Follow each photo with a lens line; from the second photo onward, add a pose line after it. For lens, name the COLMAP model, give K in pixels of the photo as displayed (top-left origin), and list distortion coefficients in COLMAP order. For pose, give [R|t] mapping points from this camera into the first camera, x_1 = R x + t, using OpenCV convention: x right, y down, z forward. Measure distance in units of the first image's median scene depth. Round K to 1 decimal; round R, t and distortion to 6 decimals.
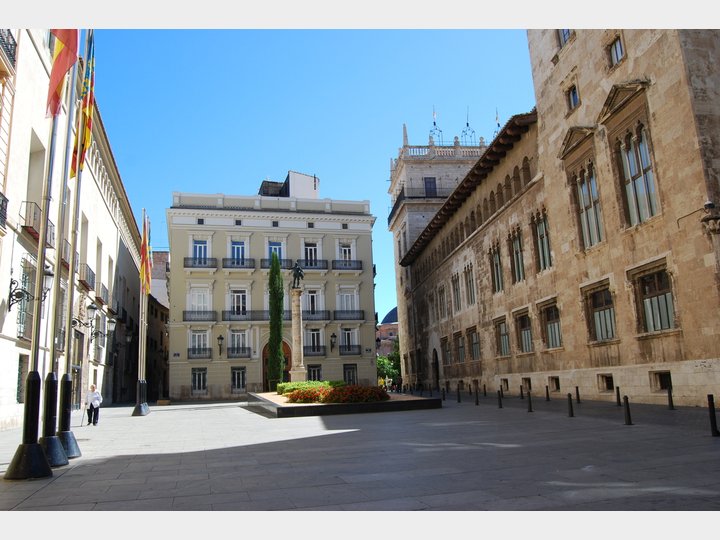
lens RADIAL K [[566.3, 0, 360.4], [0, 566.3, 275.9], [0, 0, 1]] dist [-0.095777, 0.037827]
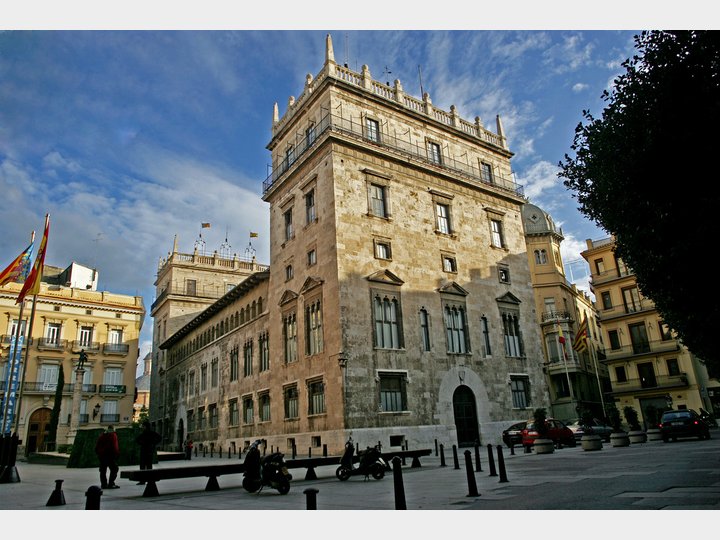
lens RADIAL K [[518.1, 0, 361.3], [0, 518.1, 269.9], [0, 0, 1]] dist [-0.070657, 0.016172]
pose [[0.889018, 0.135113, 0.437482, -0.078081], [-0.067490, 0.983702, -0.166662, -0.050164], [-0.452870, 0.118640, 0.883648, -0.332474]]
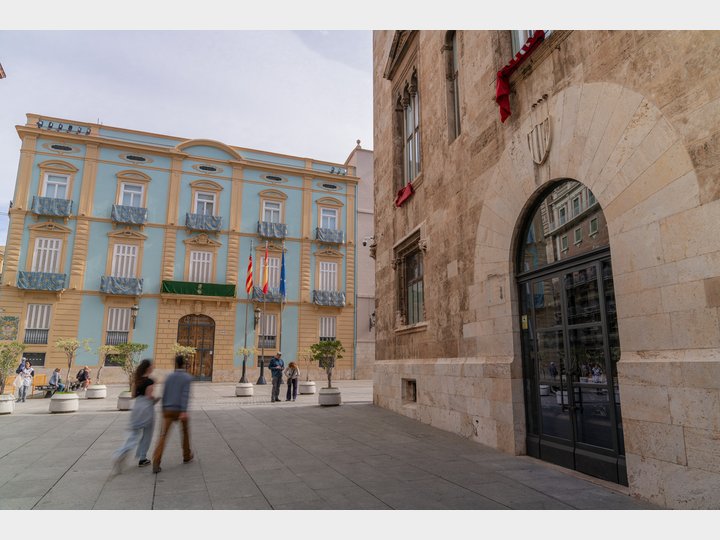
lens RADIAL K [[481.6, 0, 362.9], [0, 481.6, 268.6], [0, 0, 1]] dist [-0.016920, 0.001053]
pose [[0.090759, -0.155819, -0.983607, 0.732769], [0.185110, 0.973111, -0.137075, 0.036765], [0.978518, -0.169635, 0.117162, 0.360621]]
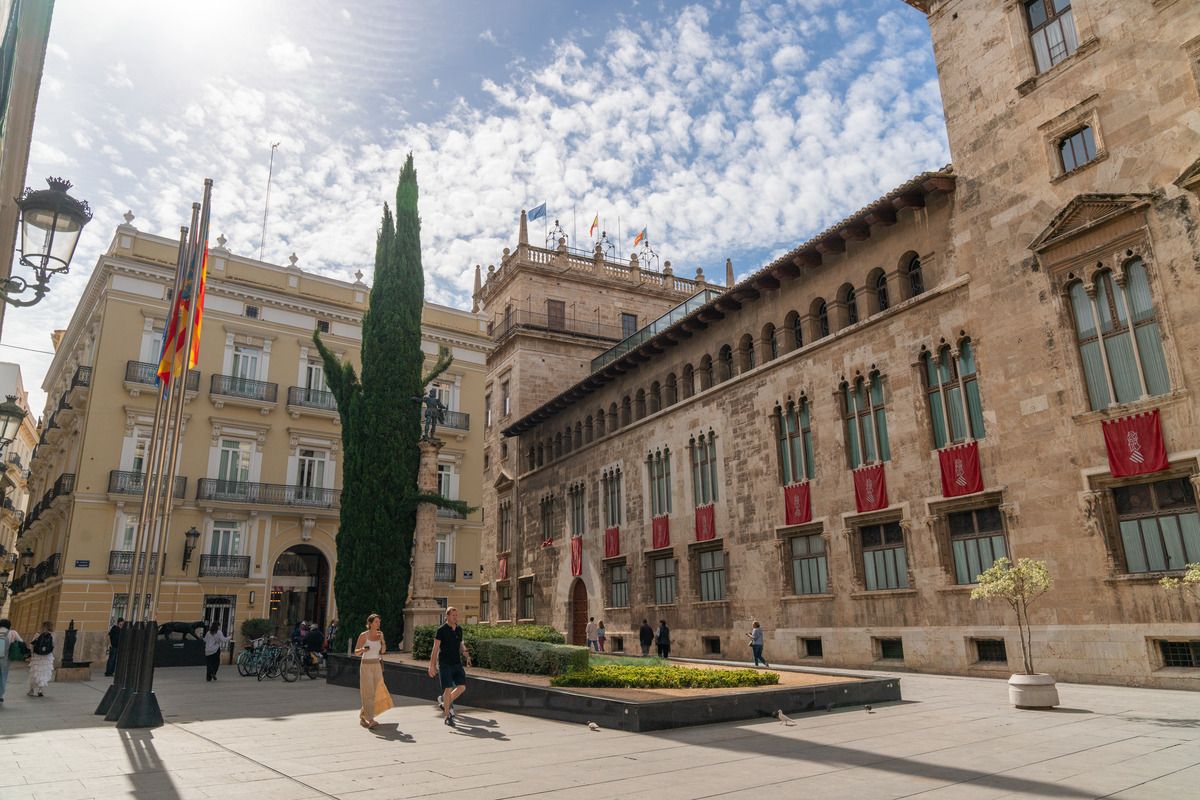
lens RADIAL K [[802.9, 0, 600.1], [0, 802.9, 396.5], [0, 0, 1]] dist [-0.017084, 0.001311]
pose [[0.927667, 0.127921, 0.350814, -0.221155], [-0.092016, 0.988831, -0.117246, 0.051852], [-0.361894, 0.076484, 0.929076, 0.274187]]
